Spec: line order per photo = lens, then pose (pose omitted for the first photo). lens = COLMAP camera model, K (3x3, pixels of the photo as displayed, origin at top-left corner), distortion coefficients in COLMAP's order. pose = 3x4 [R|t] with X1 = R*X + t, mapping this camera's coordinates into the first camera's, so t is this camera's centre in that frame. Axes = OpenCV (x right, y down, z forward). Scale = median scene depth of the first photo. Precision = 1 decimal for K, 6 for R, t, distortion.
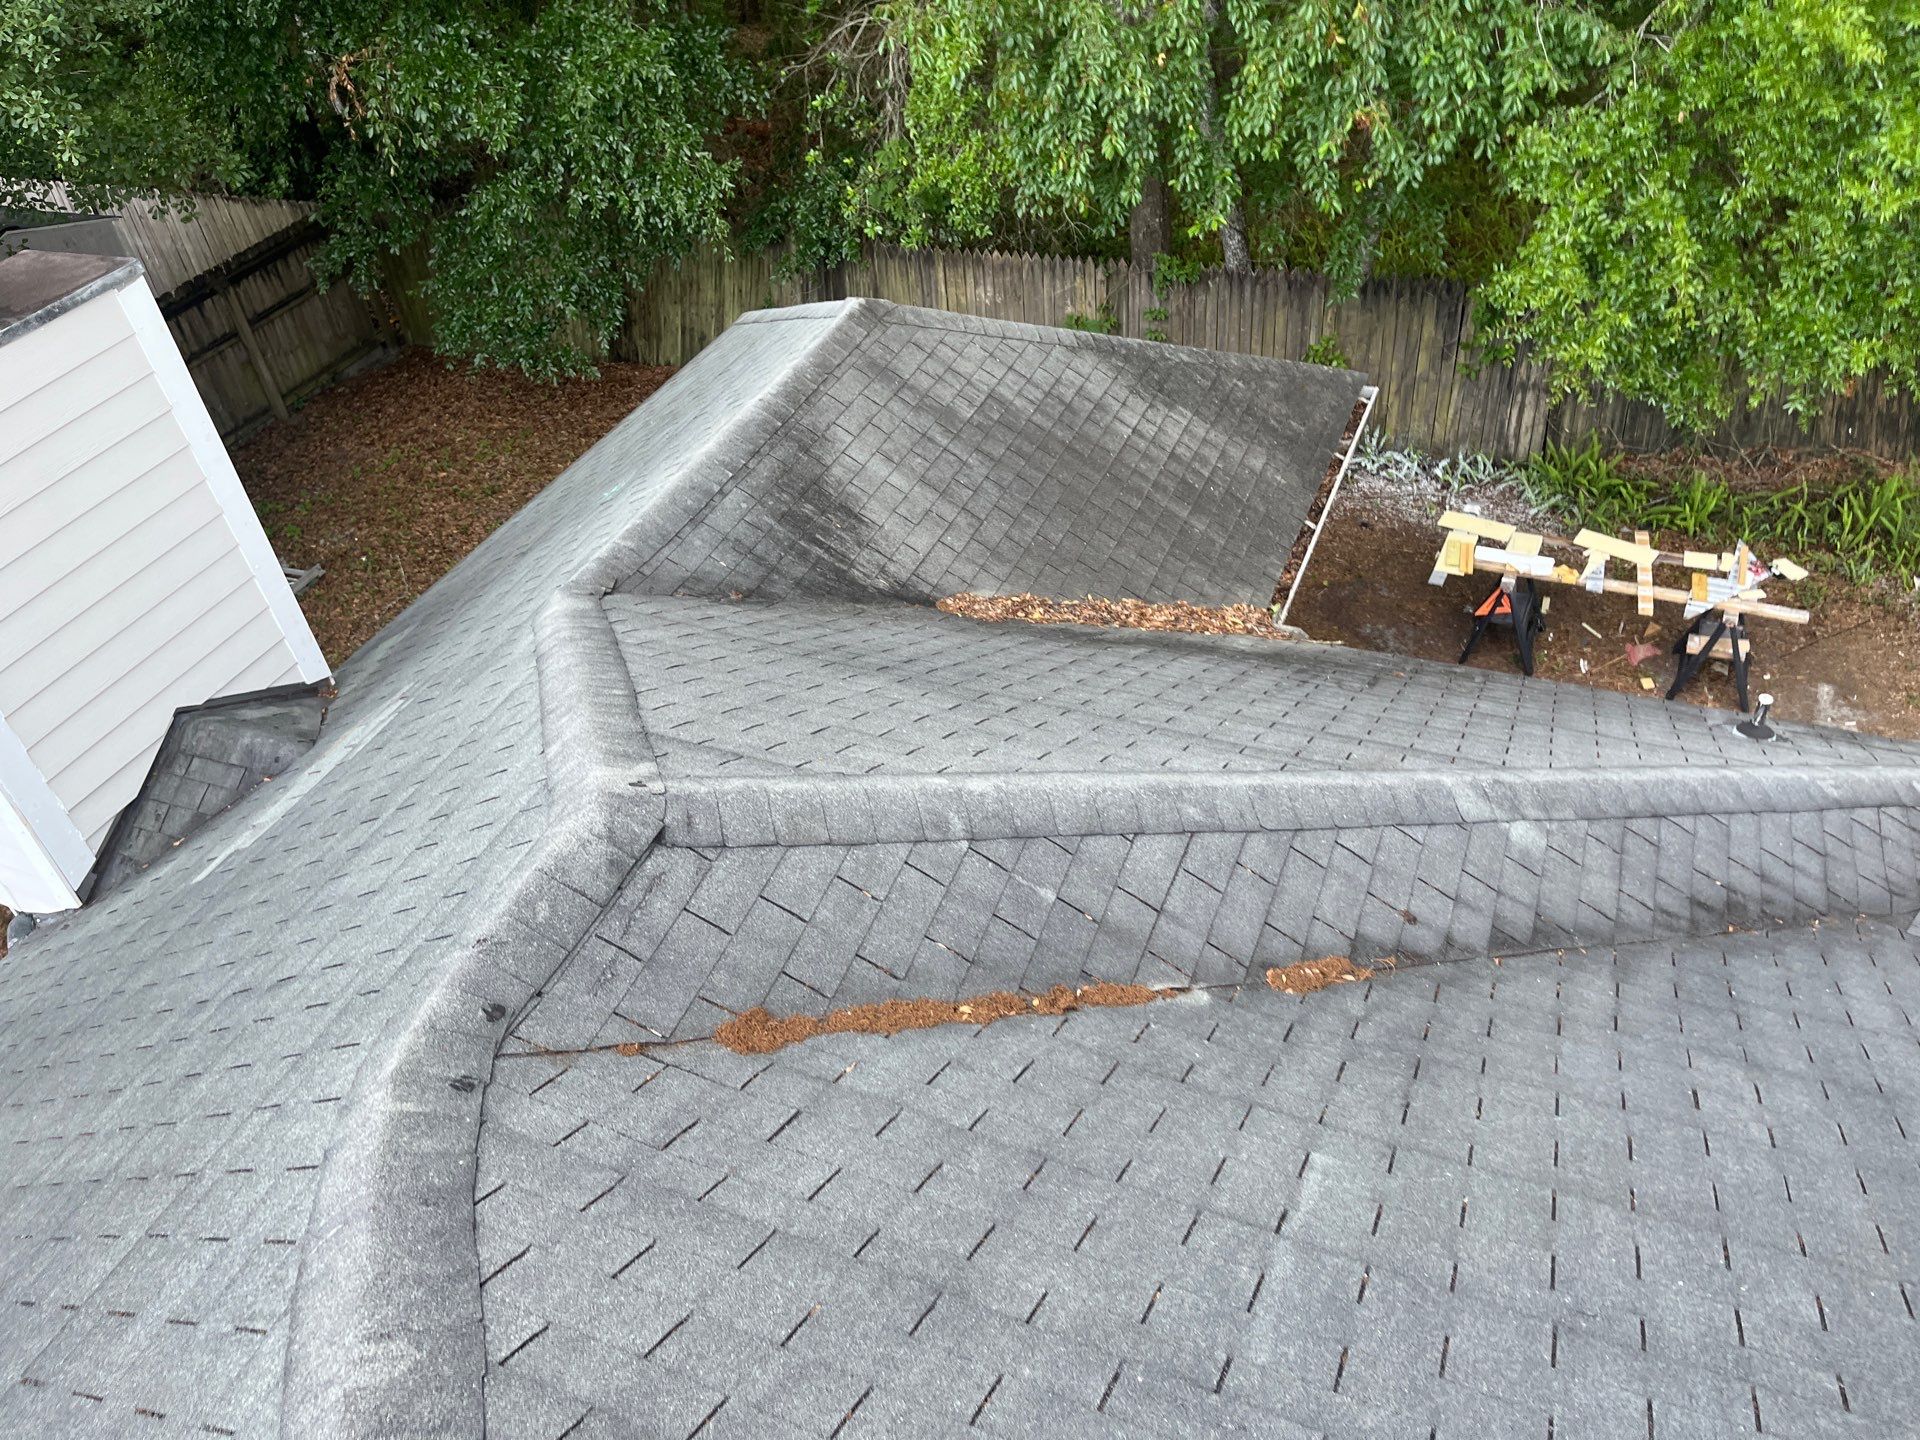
lens RADIAL K [[1478.5, 0, 957.1], [0, 1478.5, 714.9], [0, 0, 1]] dist [0.033598, -0.012219]
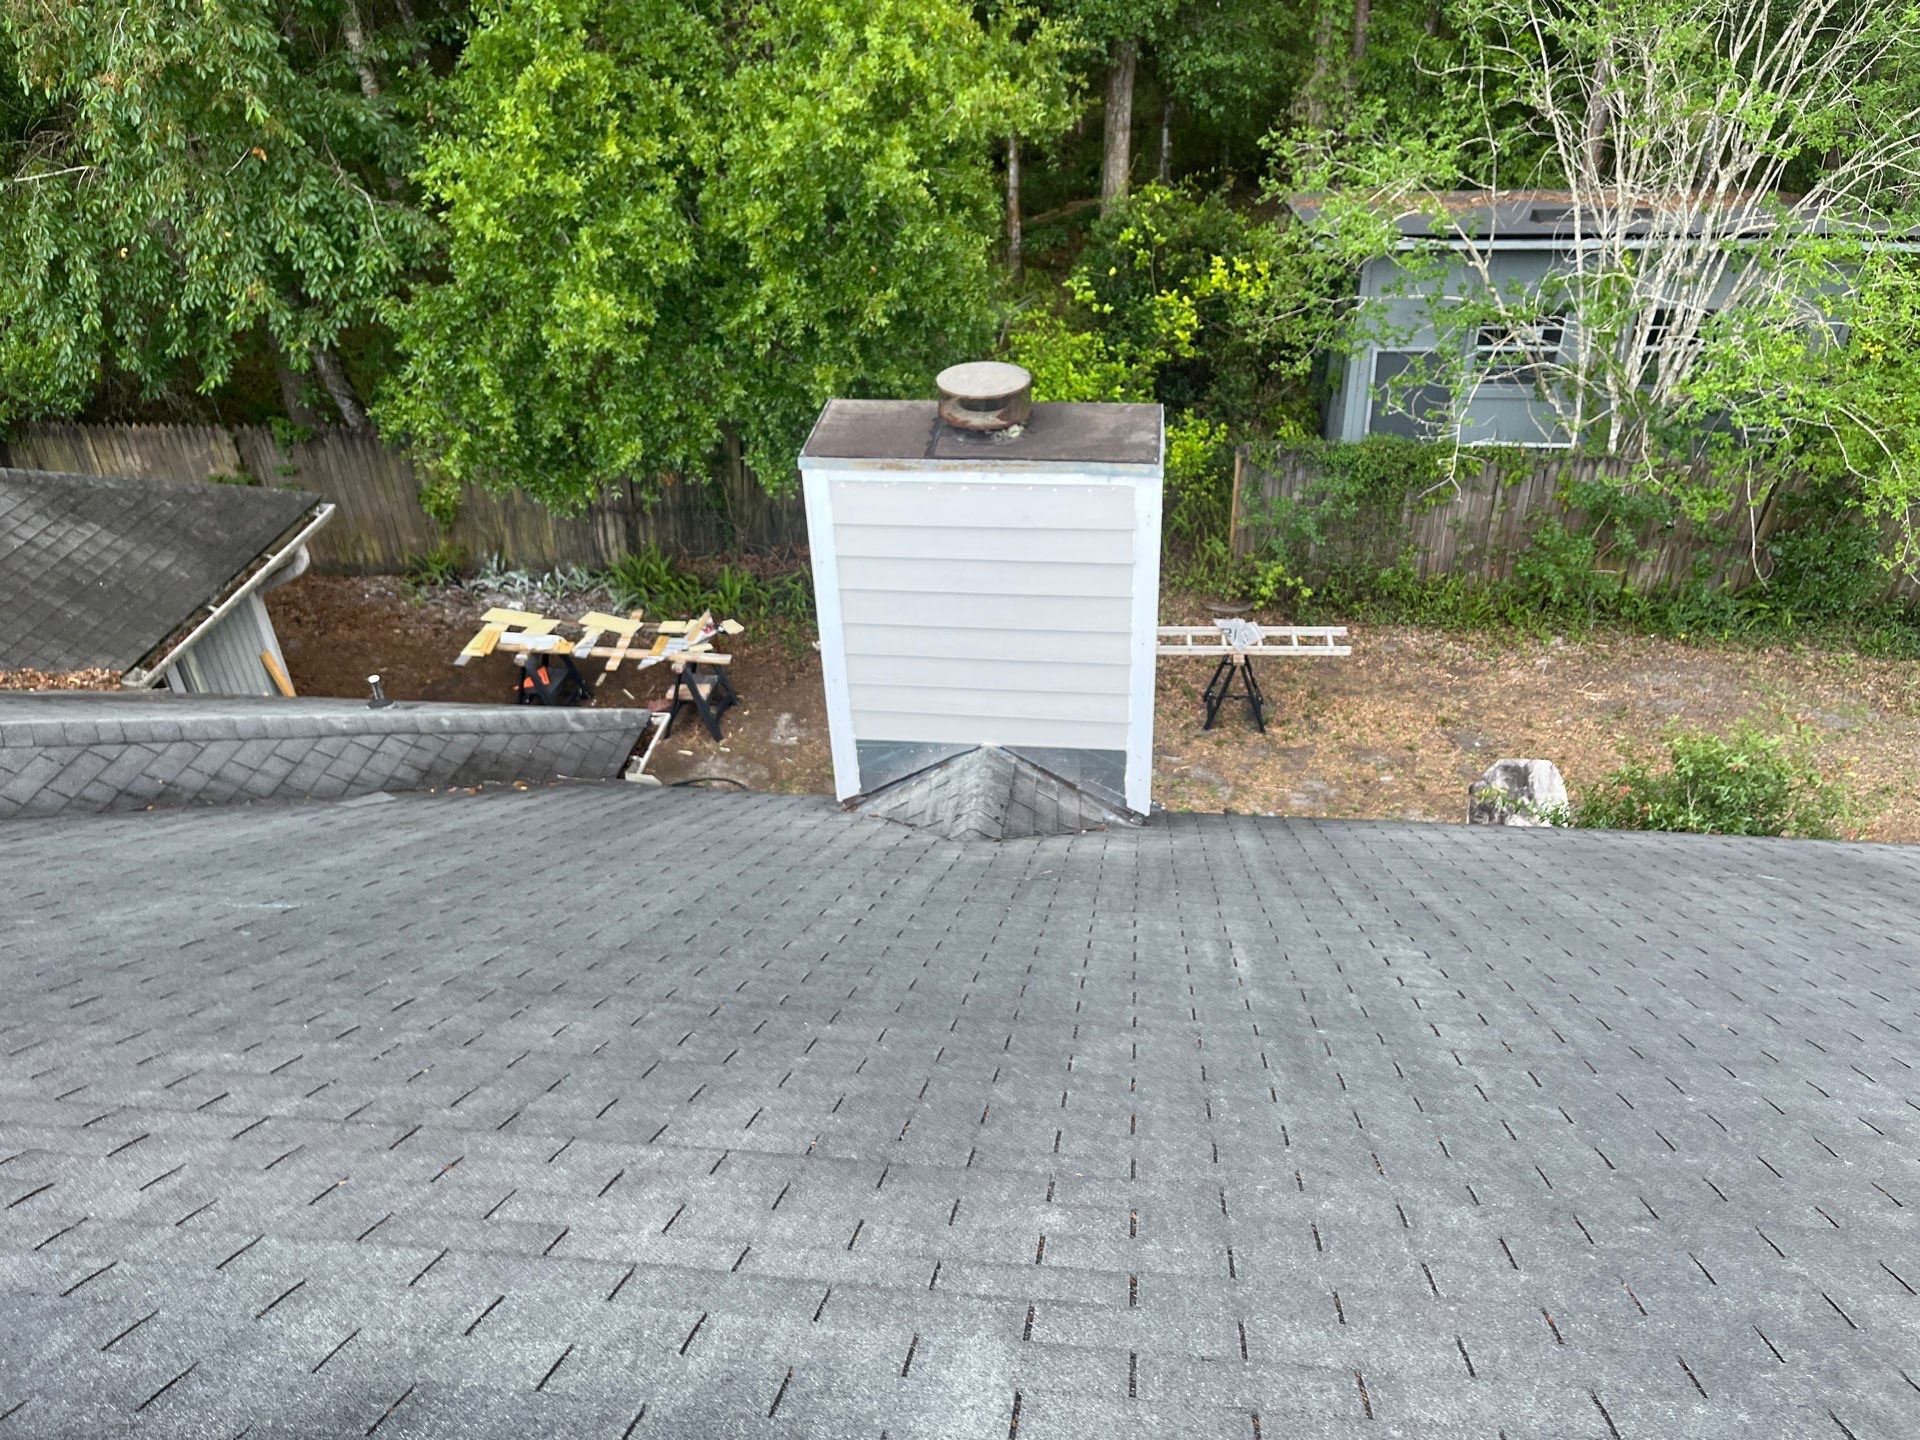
lens RADIAL K [[1478.5, 0, 961.8], [0, 1478.5, 727.7], [0, 0, 1]] dist [0.033598, -0.012219]
pose [[0.958112, -0.106221, 0.265966, 0.391076], [0.136292, 0.985885, -0.097237, 0.137401], [-0.251883, 0.129413, 0.959066, -0.260004]]
